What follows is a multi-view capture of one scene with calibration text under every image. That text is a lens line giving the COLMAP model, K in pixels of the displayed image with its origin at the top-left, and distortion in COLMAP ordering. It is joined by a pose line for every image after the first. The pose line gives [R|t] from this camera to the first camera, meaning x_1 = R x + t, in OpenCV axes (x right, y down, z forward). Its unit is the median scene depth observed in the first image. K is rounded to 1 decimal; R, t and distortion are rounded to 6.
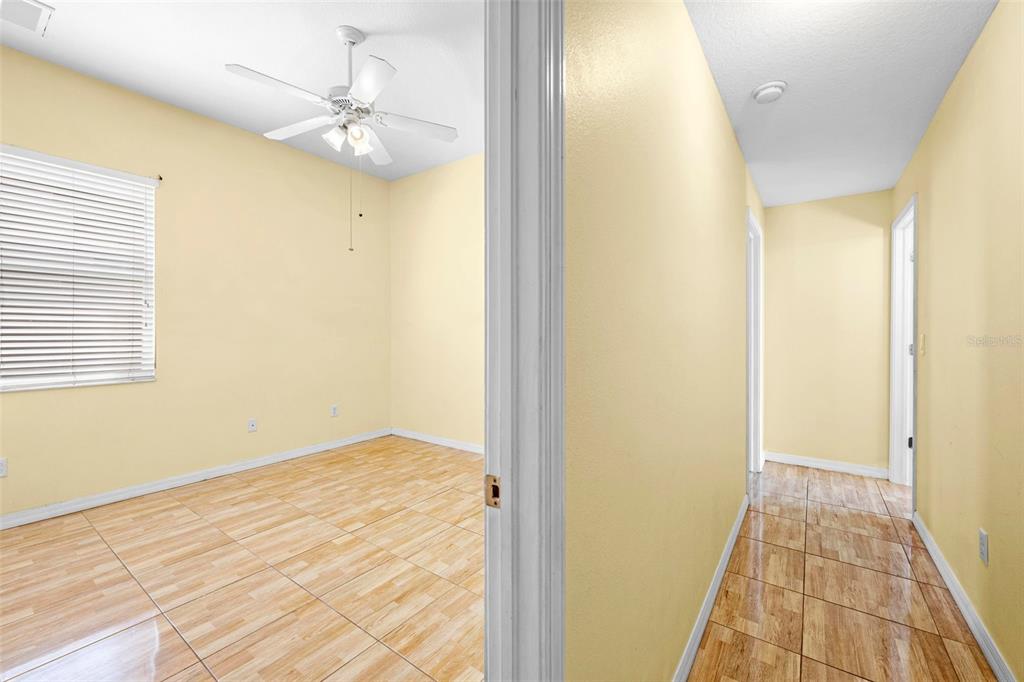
lens RADIAL K [[419.4, 0, 513.1], [0, 419.4, 328.0], [0, 0, 1]] dist [0.001936, 0.000306]
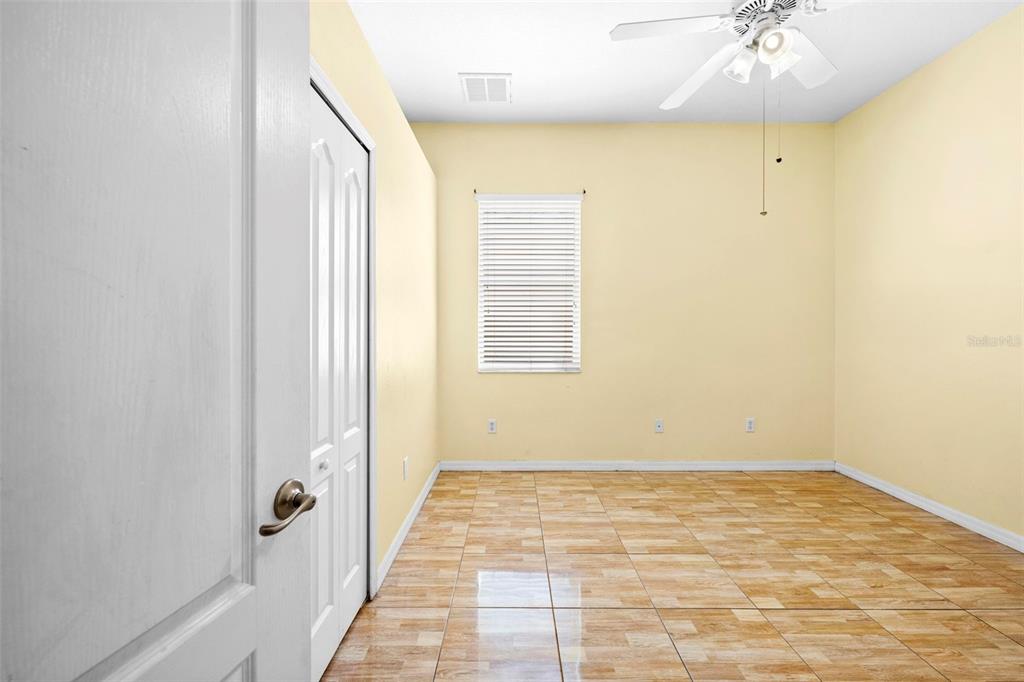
lens RADIAL K [[410.4, 0, 515.2], [0, 410.4, 334.8], [0, 0, 1]] dist [-0.000355, -0.000068]
pose [[0.579873, 0.011327, -0.814628, -0.057672], [0.006635, 0.999805, 0.018625, 0.002764], [0.814680, -0.016205, 0.579685, 0.233318]]
